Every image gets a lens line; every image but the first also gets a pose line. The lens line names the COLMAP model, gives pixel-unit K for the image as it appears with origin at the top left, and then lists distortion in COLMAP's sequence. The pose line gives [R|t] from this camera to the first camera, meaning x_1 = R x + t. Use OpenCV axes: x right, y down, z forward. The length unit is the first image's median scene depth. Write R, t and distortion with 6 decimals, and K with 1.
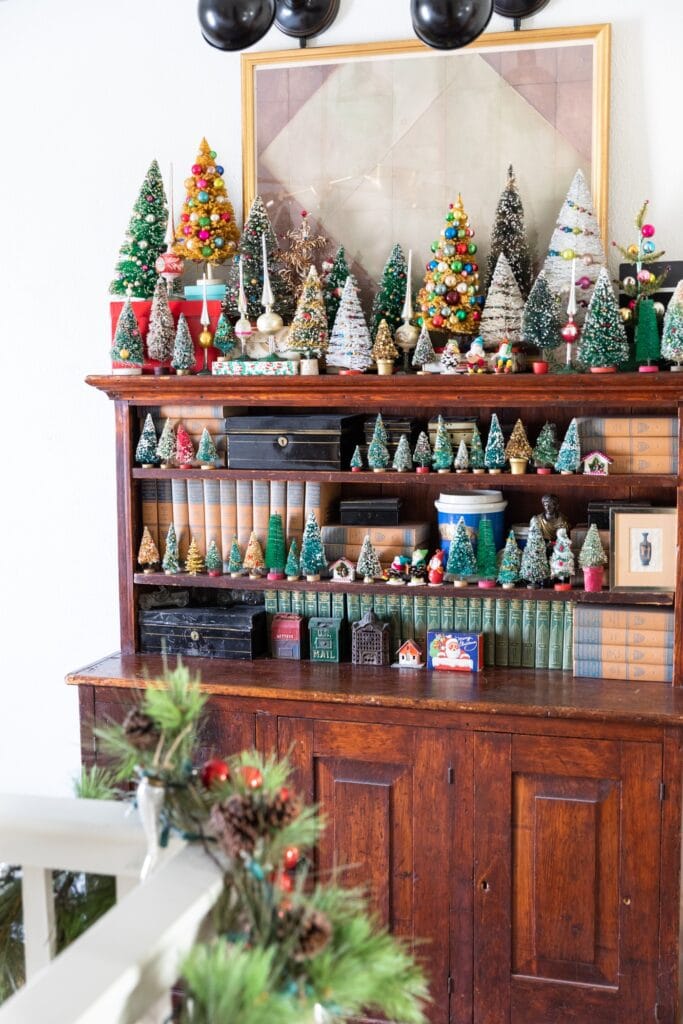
lens RADIAL K [[1319.0, 0, 341.5], [0, 1319.0, 512.0], [0, 0, 1]] dist [-0.009554, -0.023019]
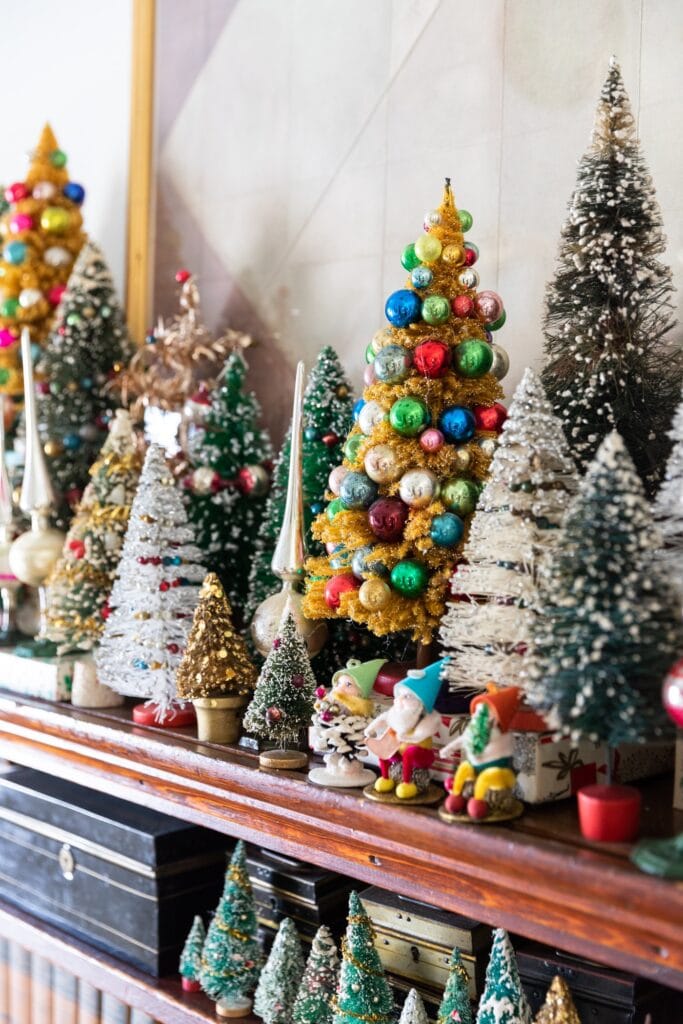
lens RADIAL K [[1319.0, 0, 341.5], [0, 1319.0, 512.0], [0, 0, 1]] dist [-0.009554, -0.023019]
pose [[0.862577, 0.036900, -0.504579, 0.227575], [-0.079538, 0.994825, -0.063218, -0.143928], [0.499635, 0.094664, 0.861048, 0.734035]]
